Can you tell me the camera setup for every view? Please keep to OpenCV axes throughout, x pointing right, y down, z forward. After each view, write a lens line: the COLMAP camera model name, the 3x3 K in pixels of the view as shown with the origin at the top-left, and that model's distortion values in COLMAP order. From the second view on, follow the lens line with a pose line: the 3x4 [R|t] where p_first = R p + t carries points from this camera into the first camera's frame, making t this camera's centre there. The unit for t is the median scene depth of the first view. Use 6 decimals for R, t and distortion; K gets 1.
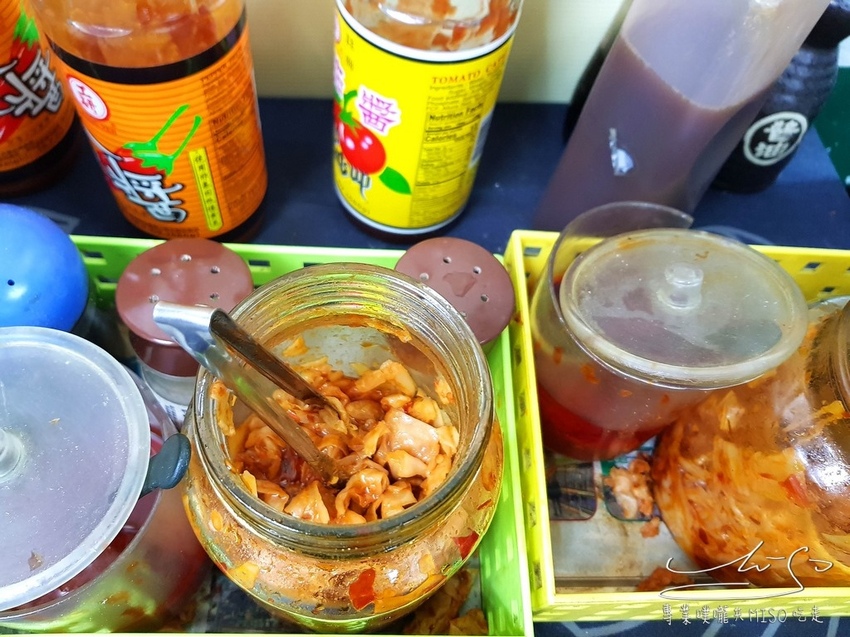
lens RADIAL K [[701.0, 0, 425.0], [0, 701.0, 318.5], [0, 0, 1]] dist [-0.044439, -0.001591]
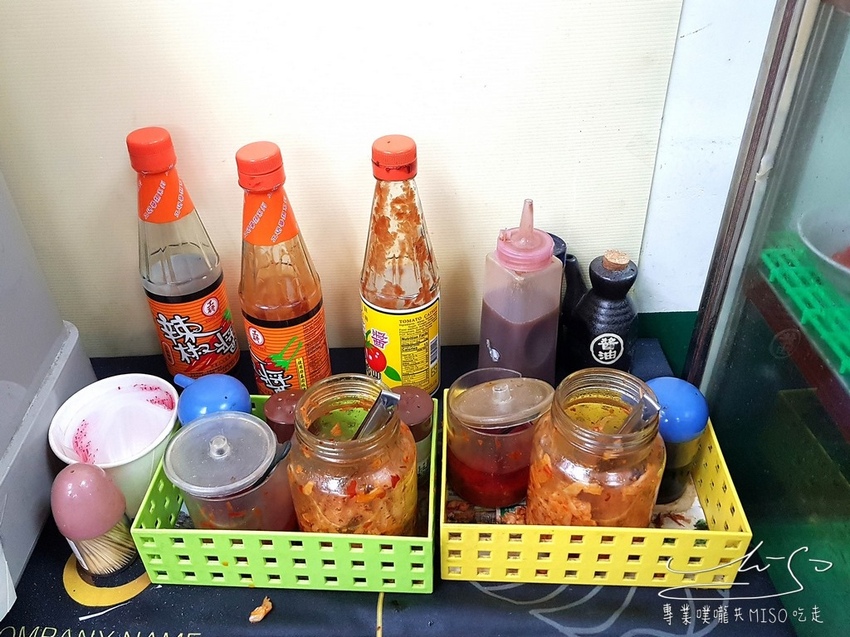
lens RADIAL K [[701.0, 0, 425.0], [0, 701.0, 318.5], [0, 0, 1]] dist [-0.044439, -0.001591]
pose [[0.991045, -0.066126, -0.116008, 0.328350], [0.012364, 0.910483, -0.413362, 0.551387], [0.132957, 0.408226, 0.903147, -0.988878]]
